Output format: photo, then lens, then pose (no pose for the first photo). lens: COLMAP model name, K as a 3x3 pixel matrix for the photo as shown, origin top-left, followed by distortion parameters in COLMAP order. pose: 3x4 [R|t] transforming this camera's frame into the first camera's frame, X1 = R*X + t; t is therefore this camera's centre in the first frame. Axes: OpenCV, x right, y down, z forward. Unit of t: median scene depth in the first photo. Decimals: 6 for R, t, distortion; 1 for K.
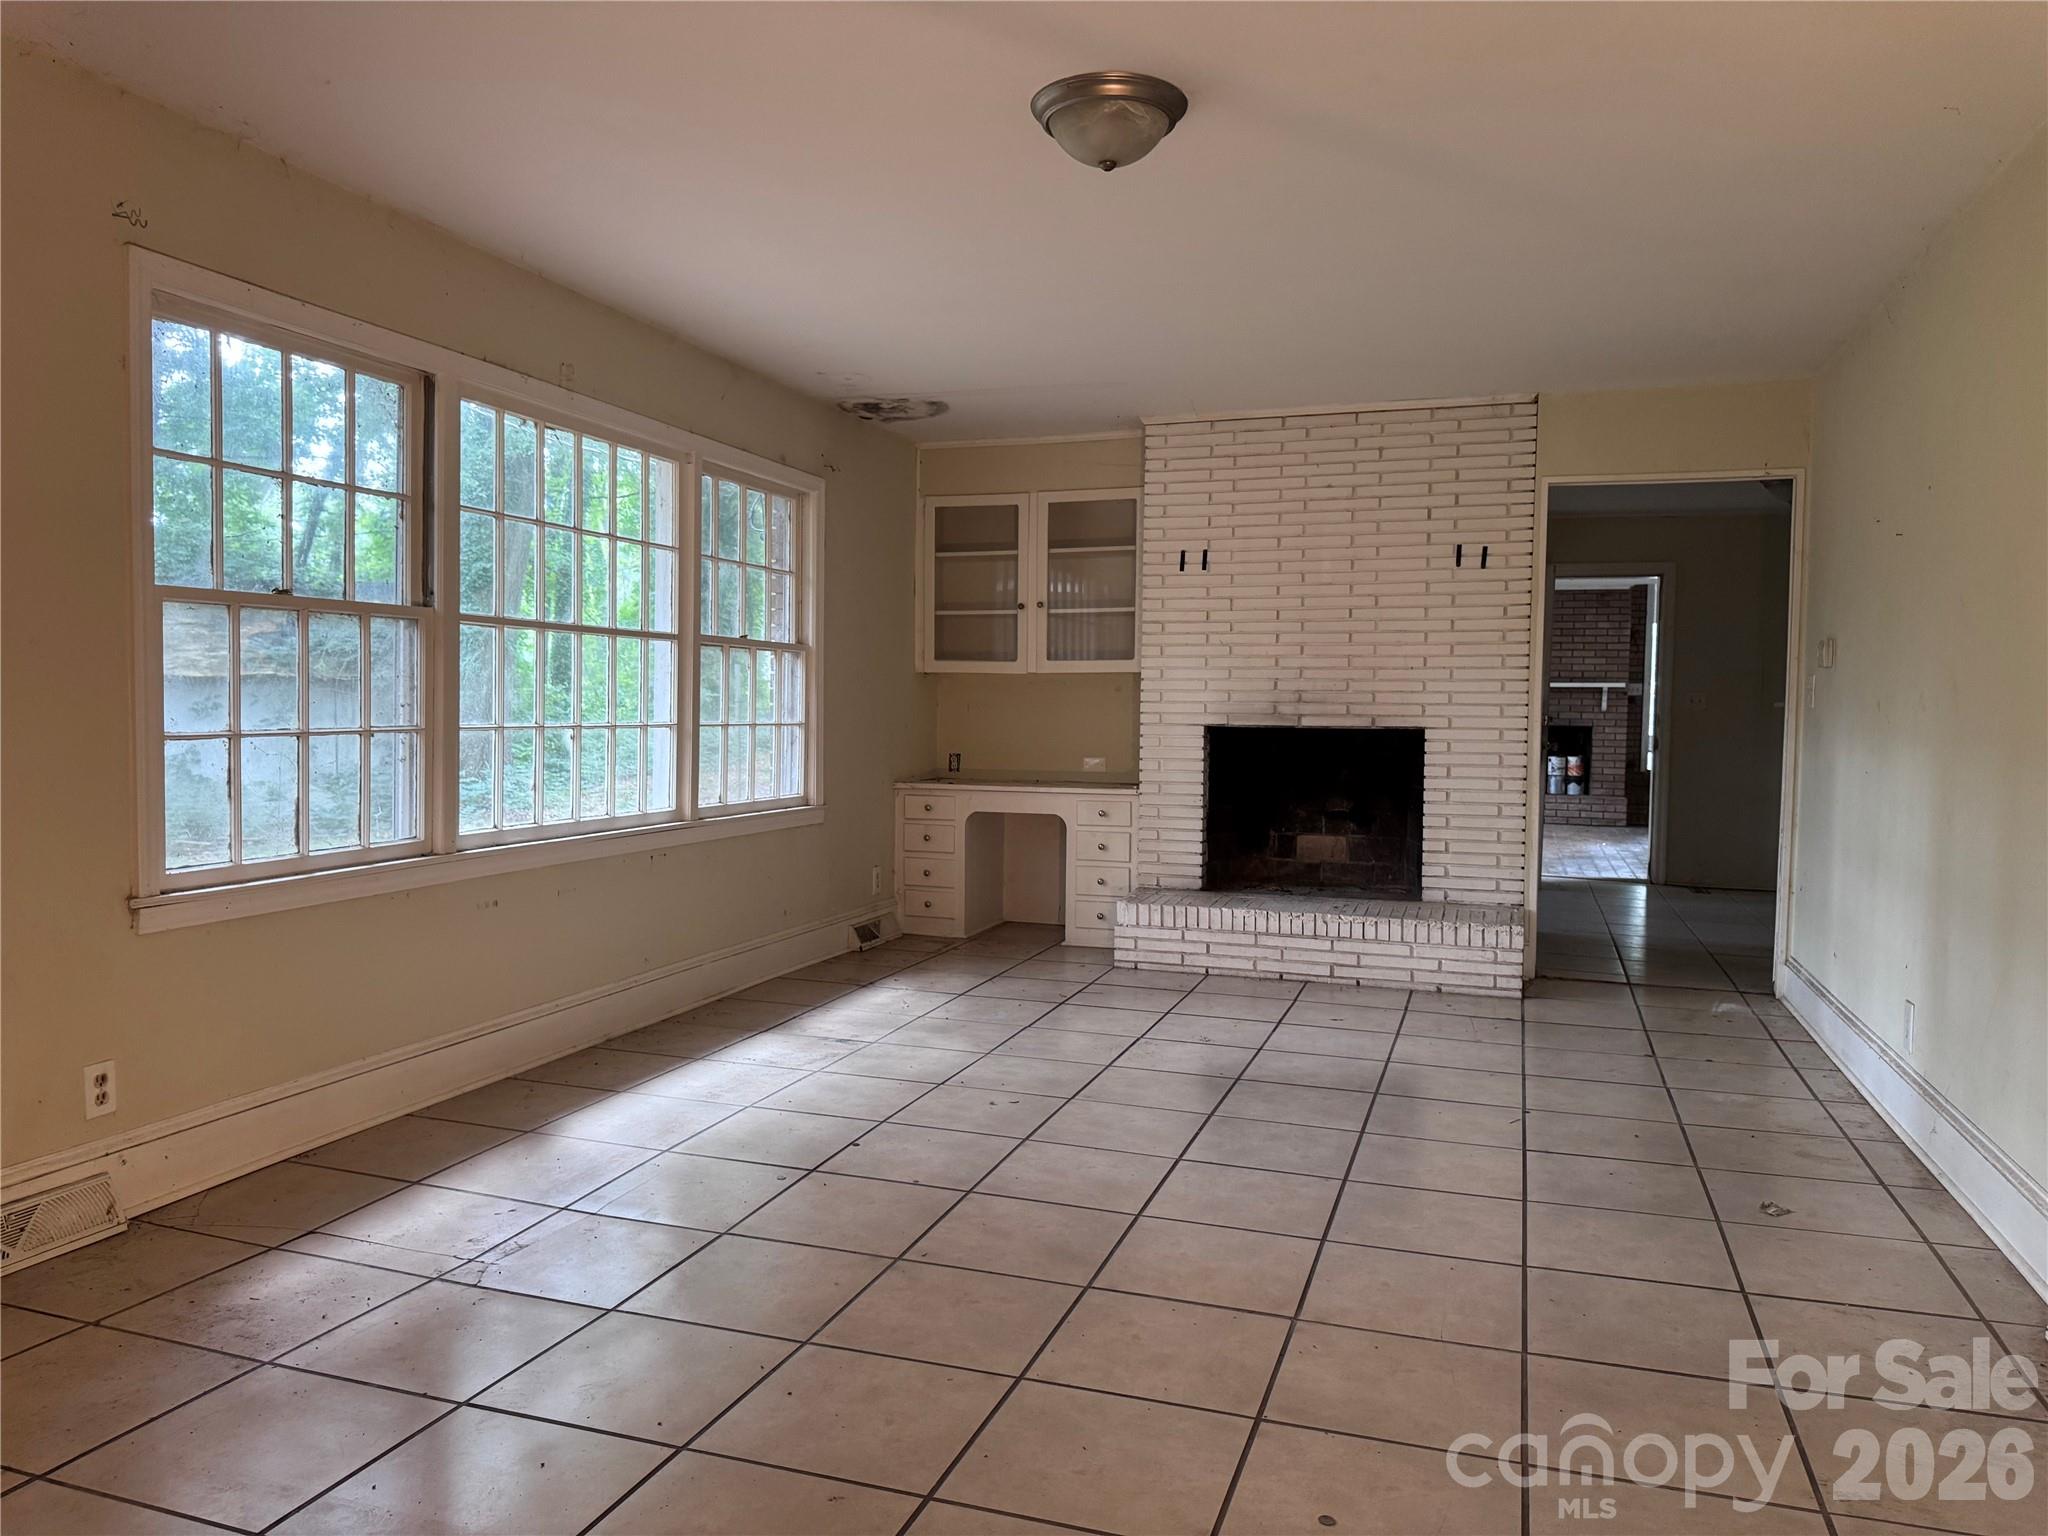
lens RADIAL K [[1448.4, 0, 1032.6], [0, 1448.4, 762.7], [0, 0, 1]] dist [0.171103, -0.159855]
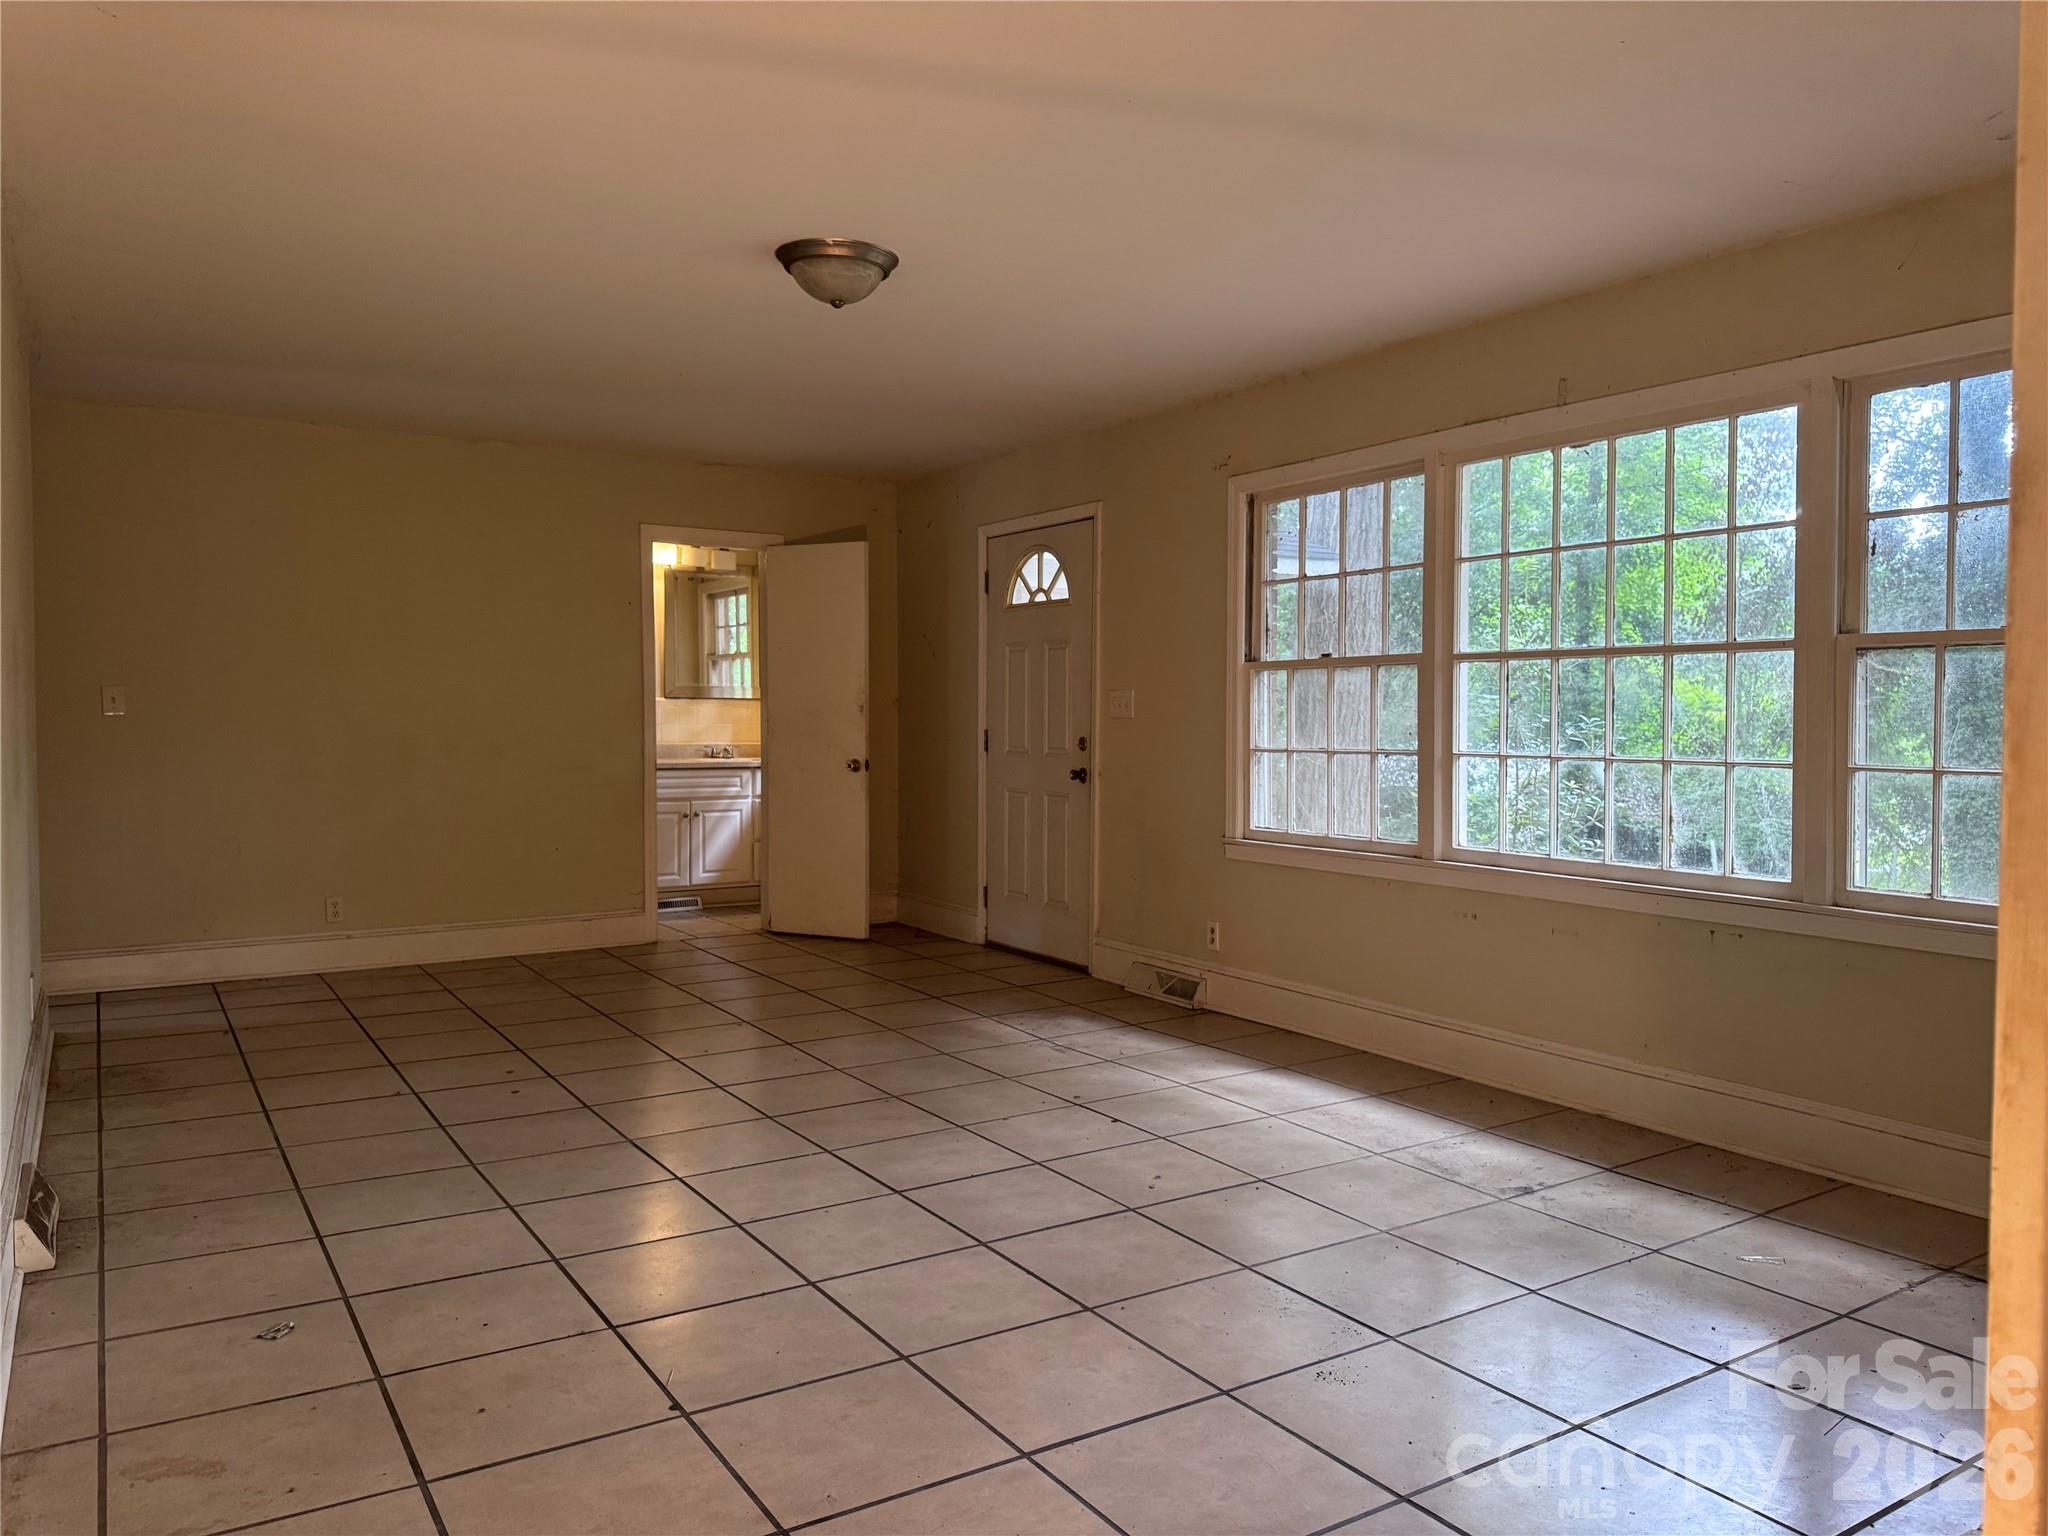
lens RADIAL K [[1448.4, 0, 1032.6], [0, 1448.4, 762.7], [0, 0, 1]] dist [0.171103, -0.159855]
pose [[-0.628245, 0.006745, -0.777986, 0.753032], [-0.047116, 0.997797, 0.046698, -0.058896], [0.776587, 0.065993, -0.626544, 1.567610]]
